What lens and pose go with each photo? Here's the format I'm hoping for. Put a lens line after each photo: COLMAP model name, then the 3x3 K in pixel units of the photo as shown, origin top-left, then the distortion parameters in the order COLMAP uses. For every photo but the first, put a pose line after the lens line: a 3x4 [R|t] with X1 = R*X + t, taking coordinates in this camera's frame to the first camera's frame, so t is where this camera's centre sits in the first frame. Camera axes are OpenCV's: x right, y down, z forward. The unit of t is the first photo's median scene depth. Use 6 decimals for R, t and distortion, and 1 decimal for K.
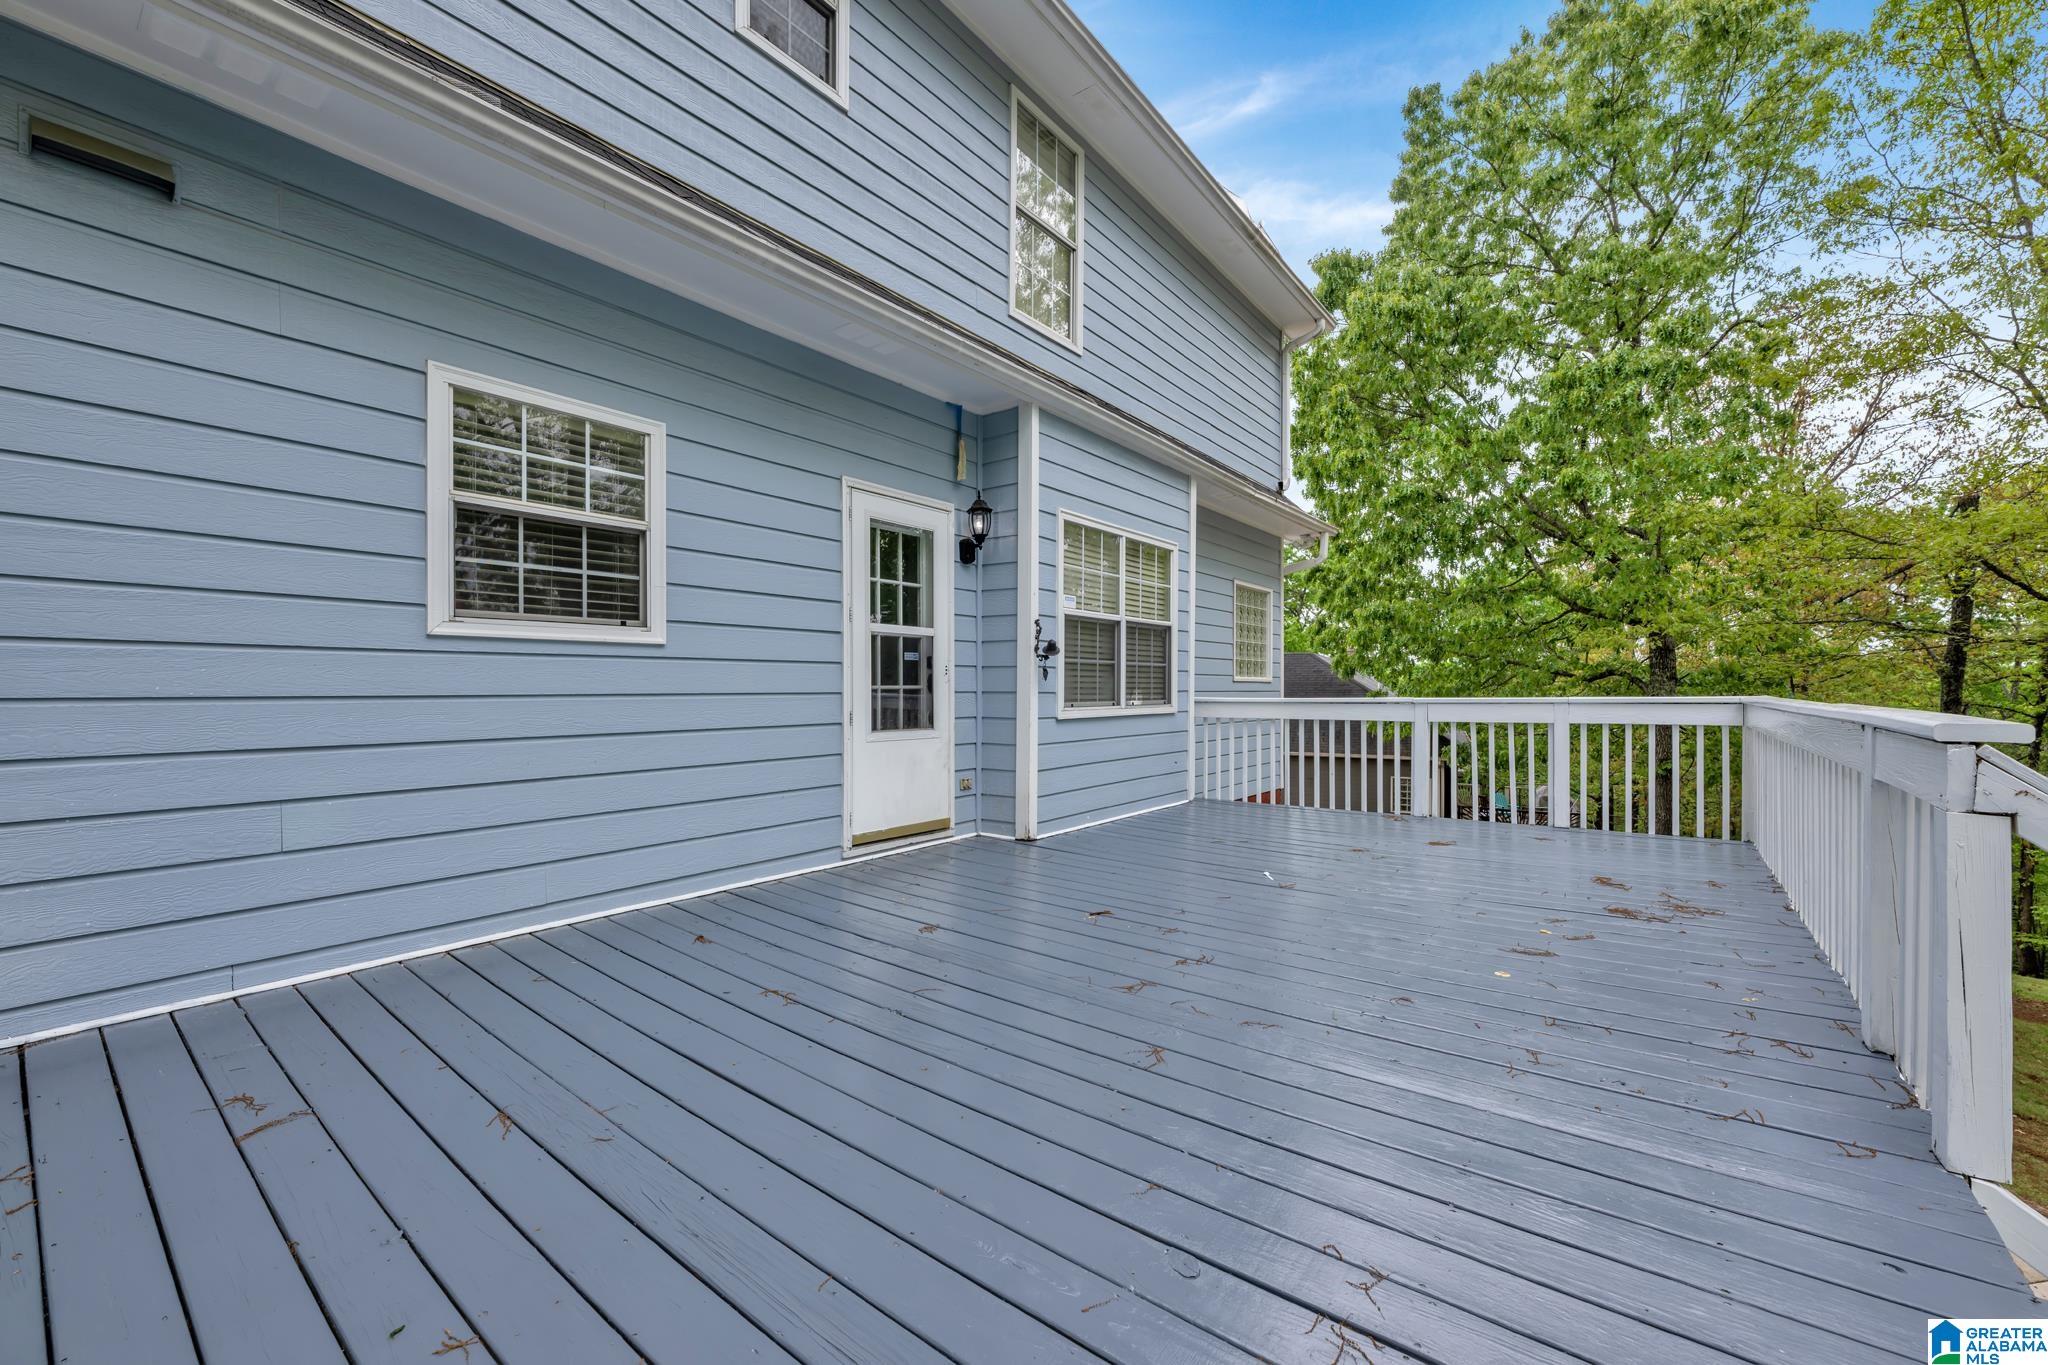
lens RADIAL K [[808.1, 0, 1024.0], [0, 808.1, 682.5], [0, 0, 1]] dist [-0.000668, -0.000094]
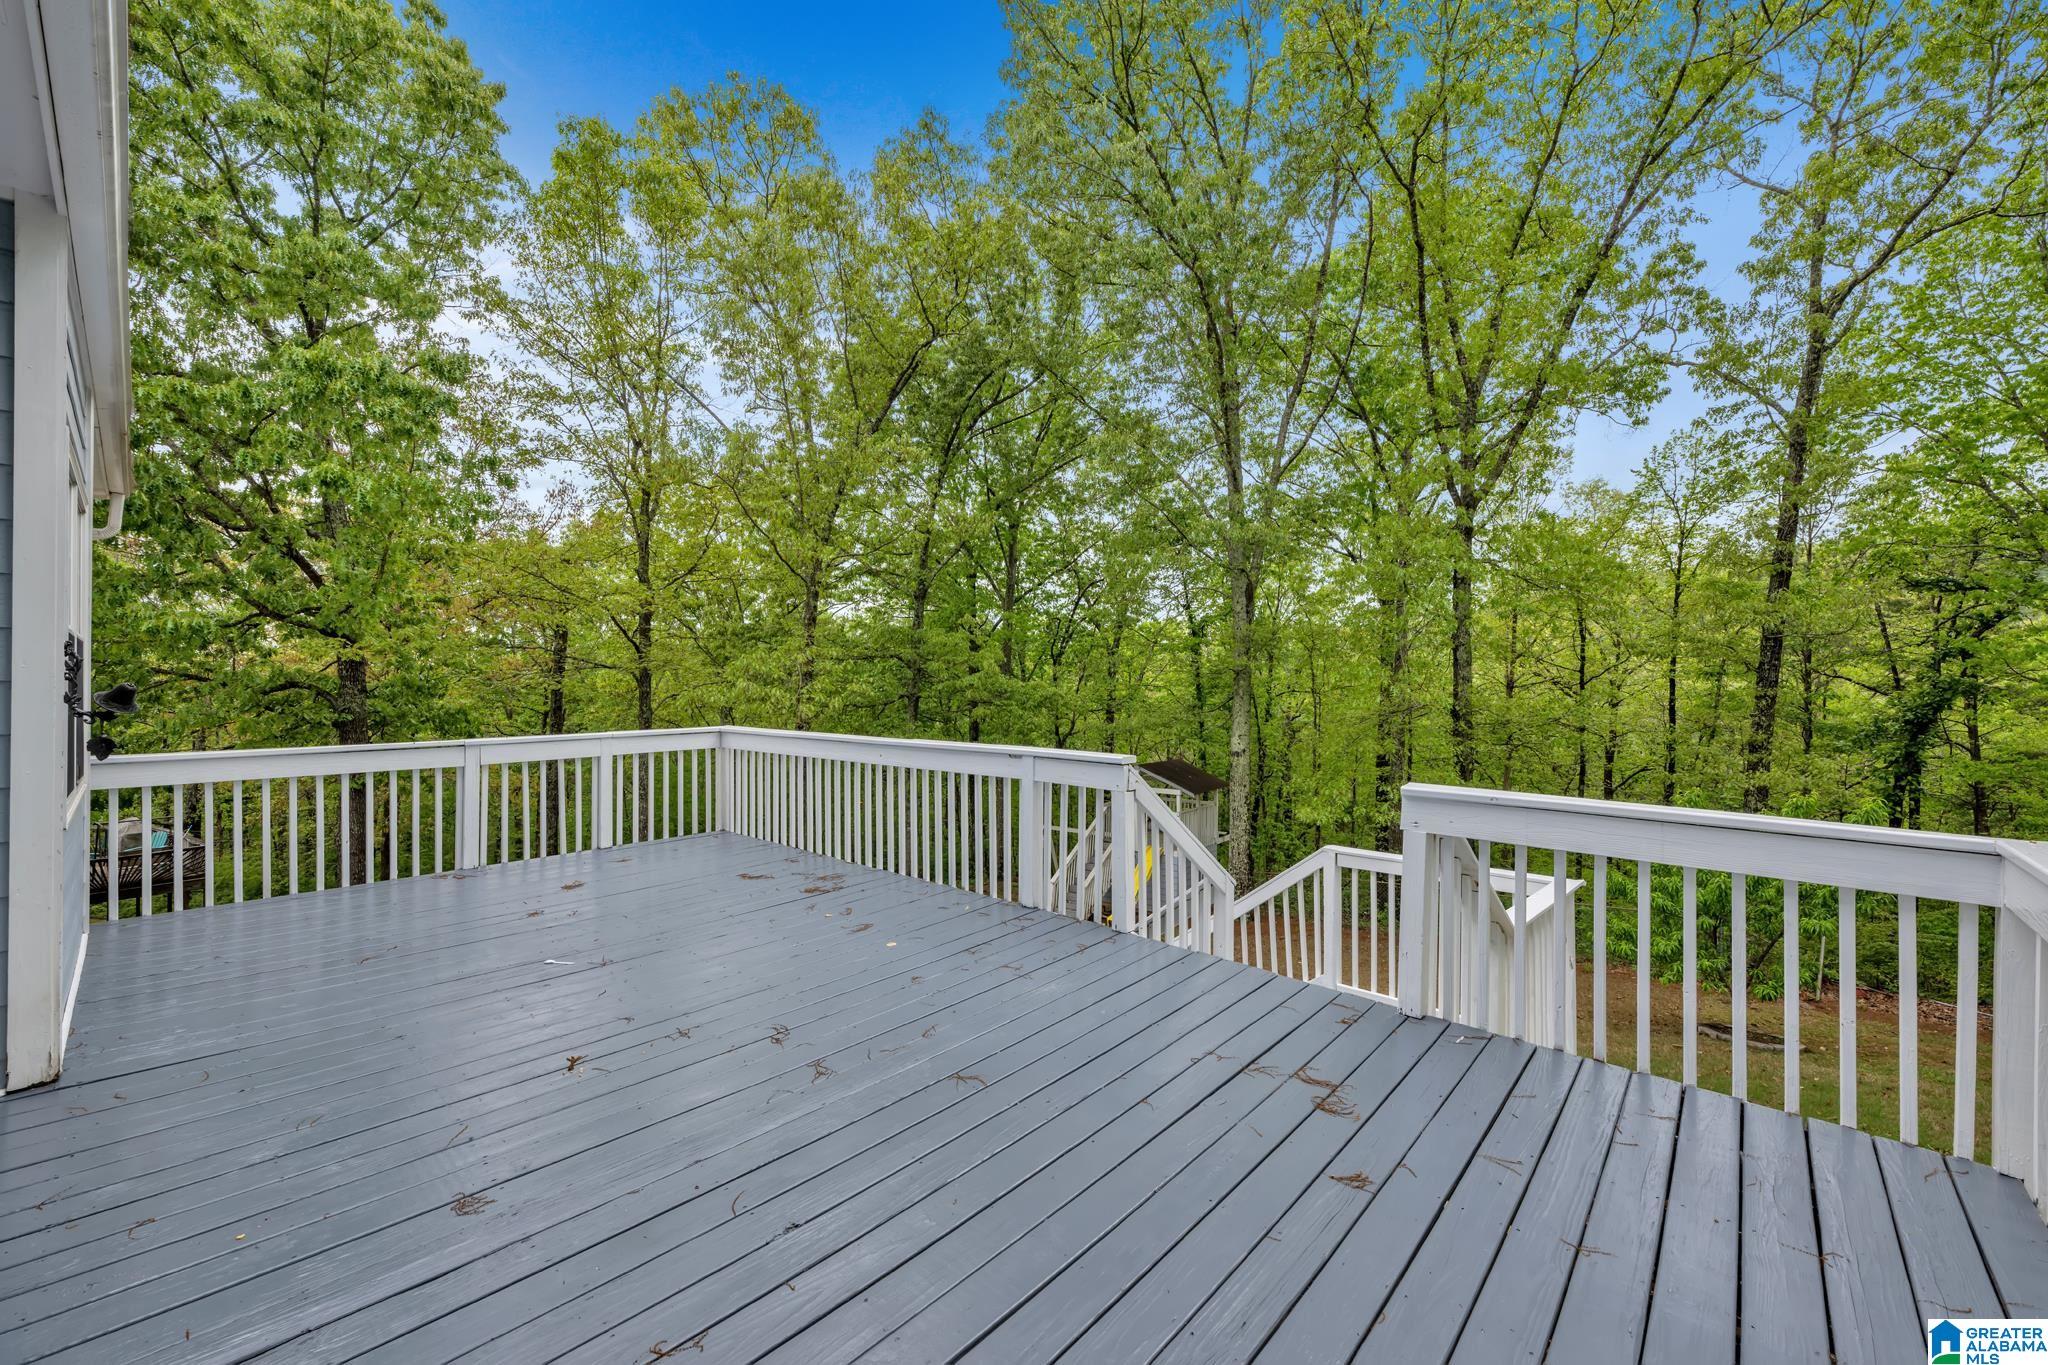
lens RADIAL K [[808.1, 0, 1024.0], [0, 808.1, 682.5], [0, 0, 1]] dist [-0.000668, -0.000094]
pose [[0.076524, 0.004117, 0.997059, -0.453343], [-0.004768, 0.999982, -0.003764, -0.054477], [-0.997056, -0.004466, 0.076542, 0.363183]]
